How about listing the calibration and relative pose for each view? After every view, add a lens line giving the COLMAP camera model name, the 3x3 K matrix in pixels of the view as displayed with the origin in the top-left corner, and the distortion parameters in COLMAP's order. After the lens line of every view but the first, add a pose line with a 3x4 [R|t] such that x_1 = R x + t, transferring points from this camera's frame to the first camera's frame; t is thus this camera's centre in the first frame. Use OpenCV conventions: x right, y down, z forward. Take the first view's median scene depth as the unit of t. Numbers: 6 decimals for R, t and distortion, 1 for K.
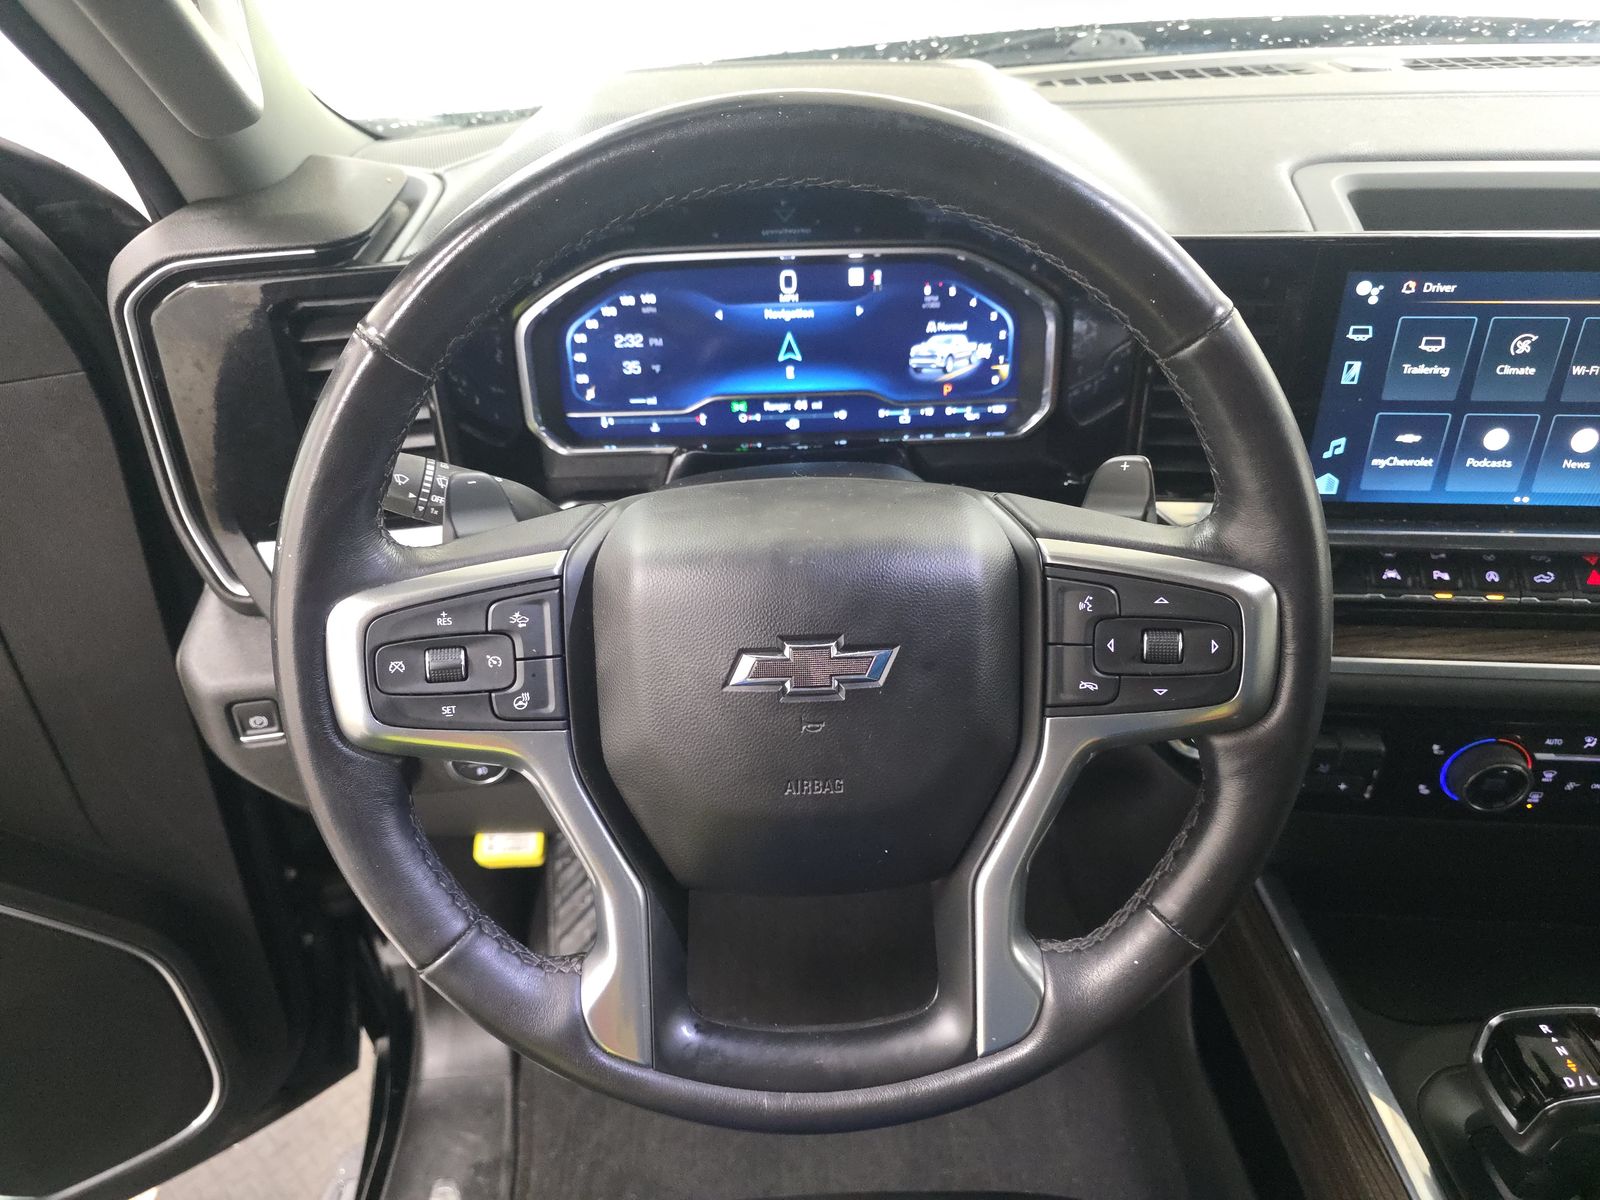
lens RADIAL K [[1085.4, 0, 800.0], [0, 1085.4, 600.0], [0, 0, 1]] dist [0.002778, -0.000602]
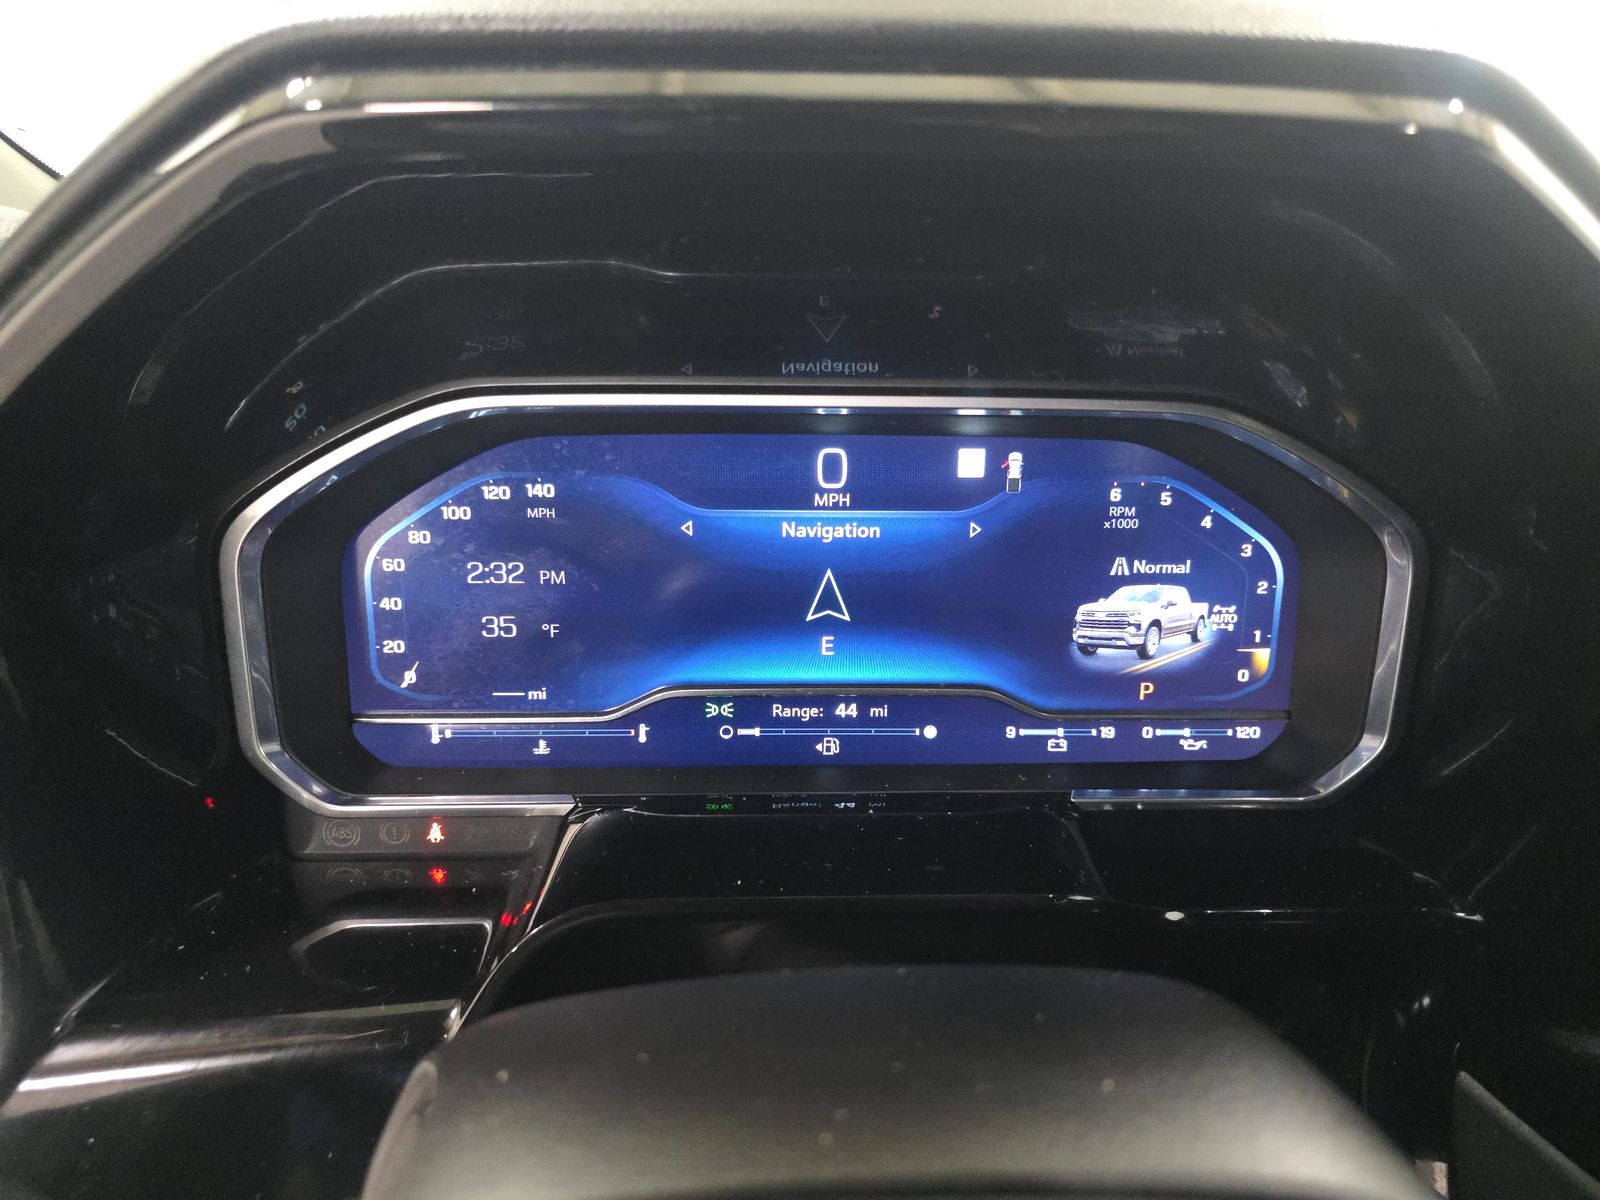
lens RADIAL K [[1085.4, 0, 800.0], [0, 1085.4, 600.0], [0, 0, 1]] dist [0.002778, -0.000602]
pose [[0.998516, 0.040484, -0.036413, -0.004410], [-0.046205, 0.983790, -0.173267, -0.148351], [0.028808, 0.174693, 0.984201, 0.526902]]
